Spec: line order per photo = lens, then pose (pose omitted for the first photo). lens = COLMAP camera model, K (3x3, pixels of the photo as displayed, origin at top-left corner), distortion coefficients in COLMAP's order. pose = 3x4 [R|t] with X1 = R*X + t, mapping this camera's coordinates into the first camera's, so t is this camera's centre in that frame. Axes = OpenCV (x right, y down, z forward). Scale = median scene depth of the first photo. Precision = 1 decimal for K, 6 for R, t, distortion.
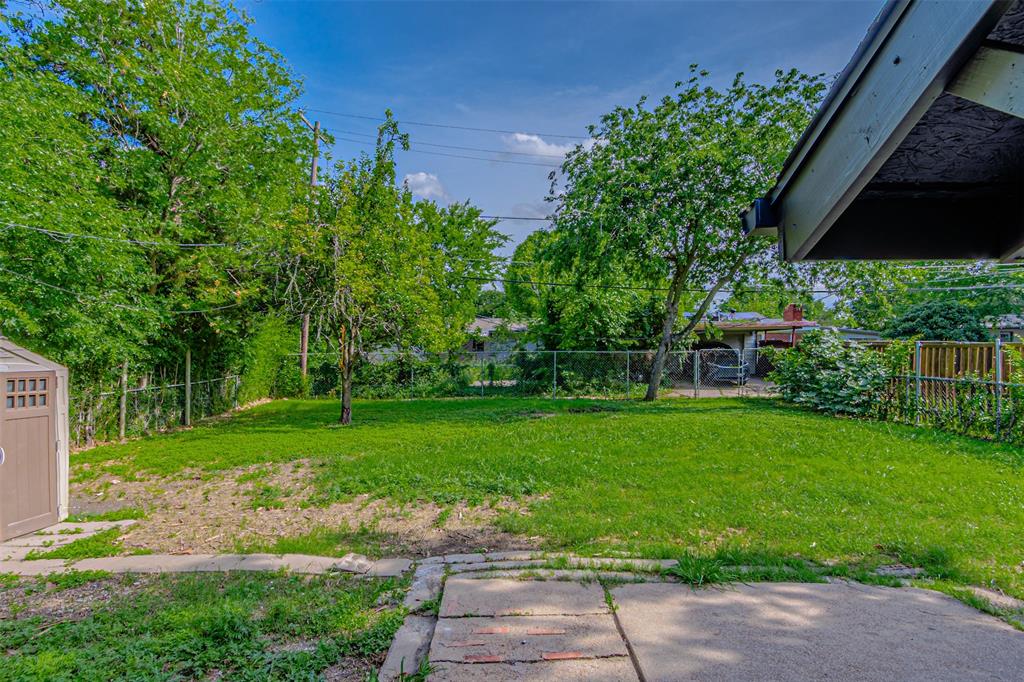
lens RADIAL K [[577.7, 0, 505.3], [0, 577.7, 344.6], [0, 0, 1]] dist [0.003213, -0.000071]
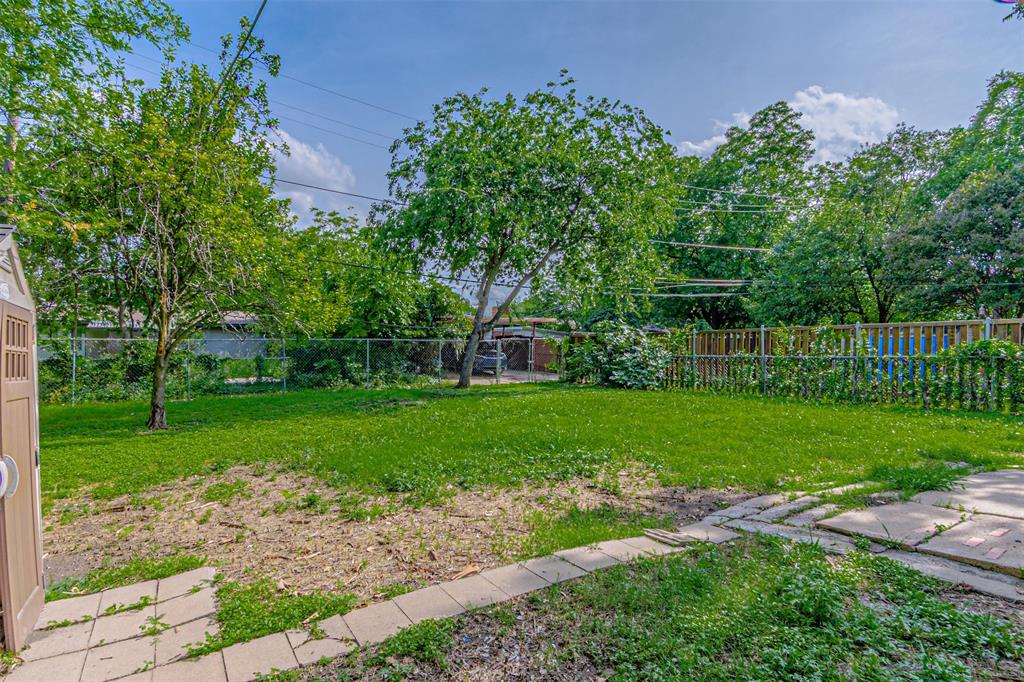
lens RADIAL K [[577.7, 0, 505.9], [0, 577.7, 341.1], [0, 0, 1]] dist [0.003213, -0.000071]
pose [[0.819413, 0.011164, 0.573095, -0.364242], [-0.002809, 0.999877, -0.015462, 0.040366], [-0.573197, 0.011060, 0.819343, 0.169300]]
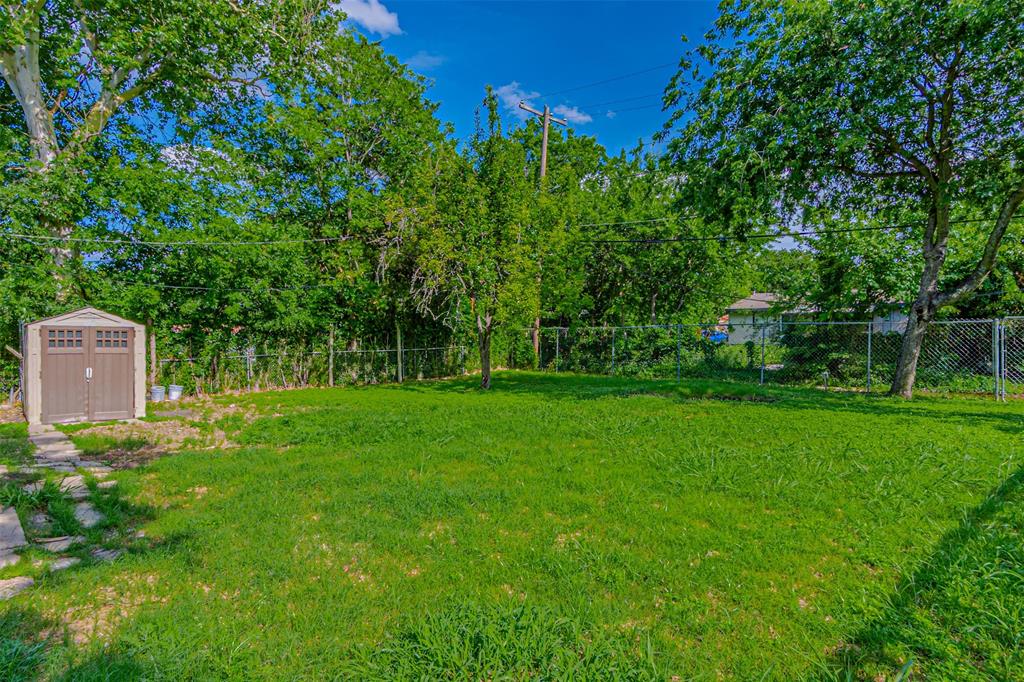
lens RADIAL K [[577.7, 0, 509.3], [0, 577.7, 337.0], [0, 0, 1]] dist [0.003213, -0.000071]
pose [[0.693478, 0.006463, -0.720449, 0.563211], [0.002187, 0.999936, 0.011075, 0.028220], [0.720475, -0.009256, 0.693419, 0.305389]]
